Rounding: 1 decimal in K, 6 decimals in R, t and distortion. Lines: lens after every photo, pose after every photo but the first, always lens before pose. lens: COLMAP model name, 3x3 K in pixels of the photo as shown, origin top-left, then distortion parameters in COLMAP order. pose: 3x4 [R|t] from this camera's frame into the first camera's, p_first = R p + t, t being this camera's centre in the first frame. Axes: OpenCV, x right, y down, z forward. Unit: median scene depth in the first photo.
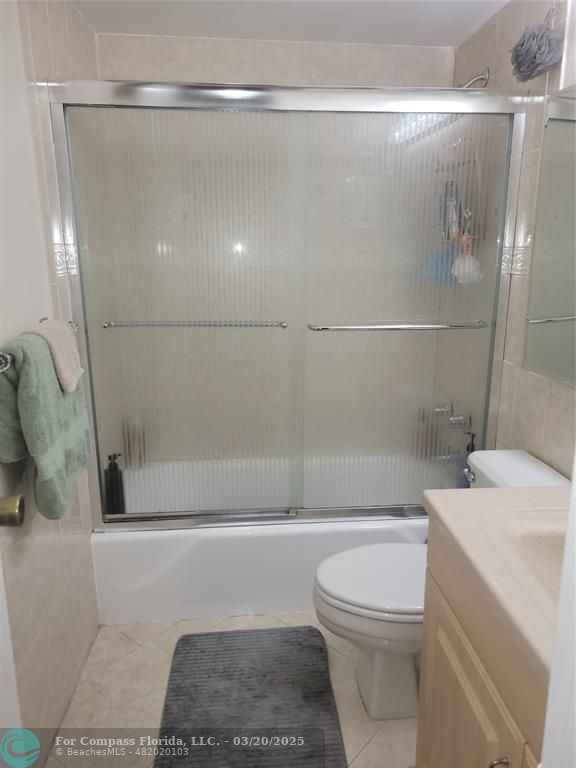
lens RADIAL K [[576.2, 0, 292.3], [0, 576.2, 393.3], [0, 0, 1]] dist [0.051225, -0.027256]
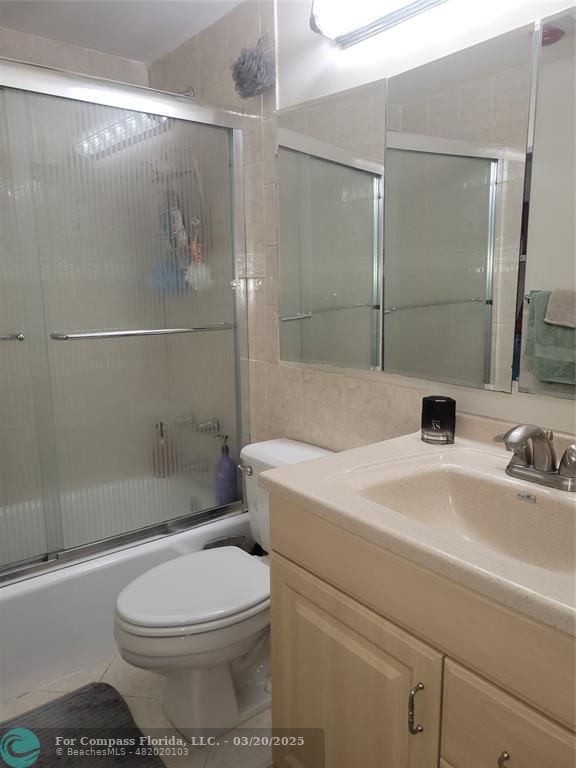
lens RADIAL K [[576.2, 0, 292.3], [0, 576.2, 393.3], [0, 0, 1]] dist [0.051225, -0.027256]
pose [[0.837103, -0.111548, 0.535551, -0.146821], [0.143266, 0.989524, -0.017830, 0.036003], [-0.527952, 0.091652, 0.844314, 0.076583]]
